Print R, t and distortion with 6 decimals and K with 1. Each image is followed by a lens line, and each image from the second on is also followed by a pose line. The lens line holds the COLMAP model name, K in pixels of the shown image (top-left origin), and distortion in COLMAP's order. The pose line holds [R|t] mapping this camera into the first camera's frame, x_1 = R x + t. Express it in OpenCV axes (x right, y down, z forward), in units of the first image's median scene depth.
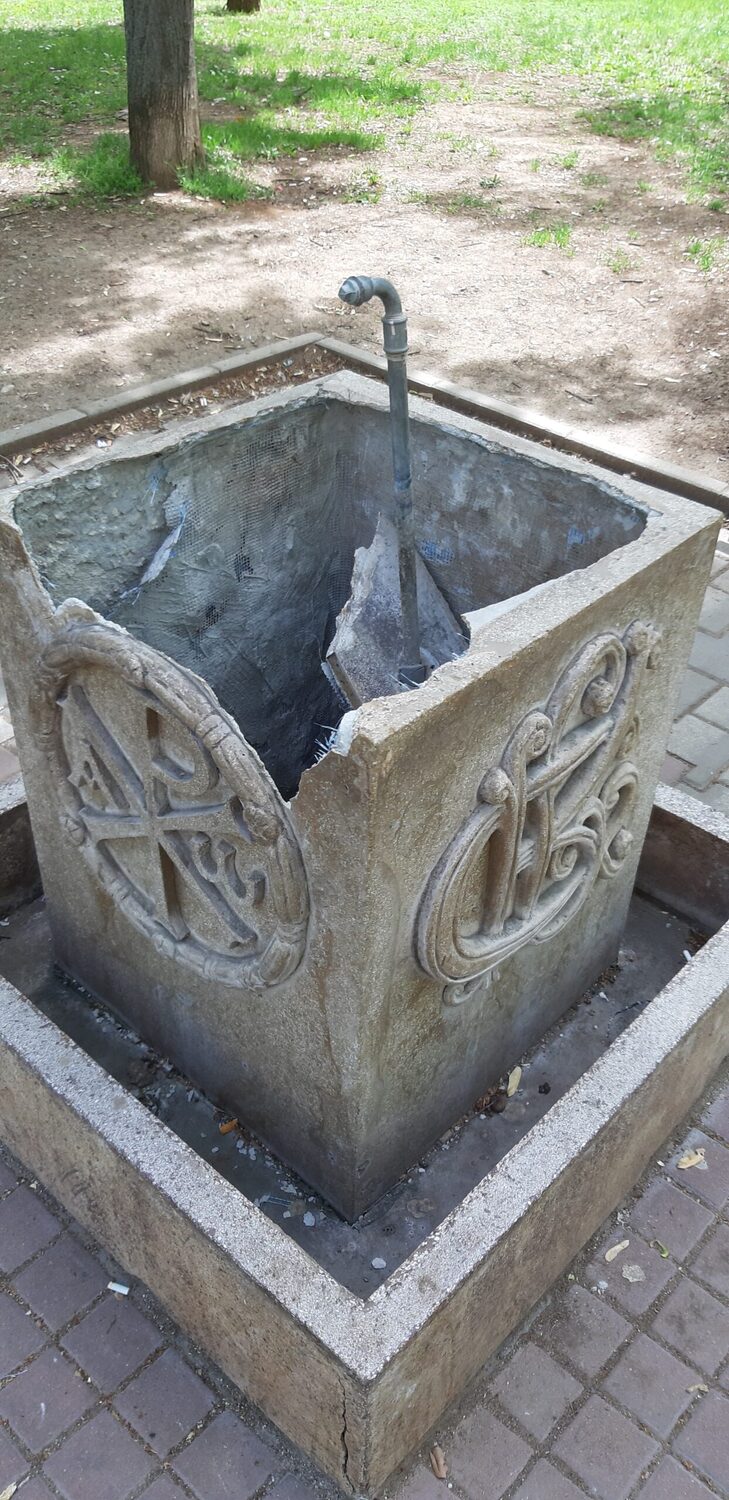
lens RADIAL K [[1174.8, 0, 382.4], [0, 1174.8, 748.9], [0, 0, 1]] dist [0.030674, -0.075874]
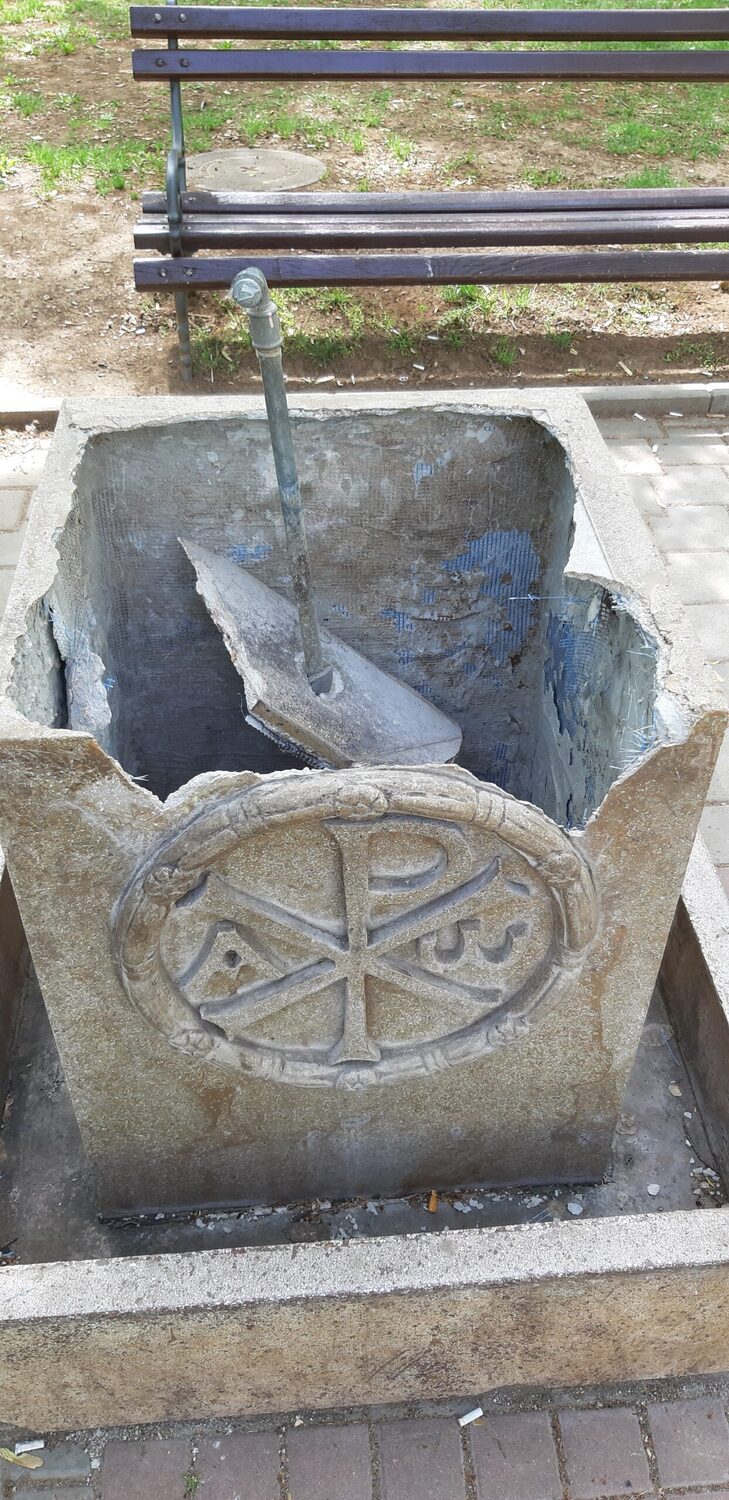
lens RADIAL K [[1174.8, 0, 382.4], [0, 1174.8, 748.9], [0, 0, 1]] dist [0.030674, -0.075874]
pose [[0.683438, -0.503808, 0.528289, -0.492537], [0.458145, 0.859428, 0.226907, -0.222497], [-0.568344, 0.086956, 0.818183, 0.253991]]
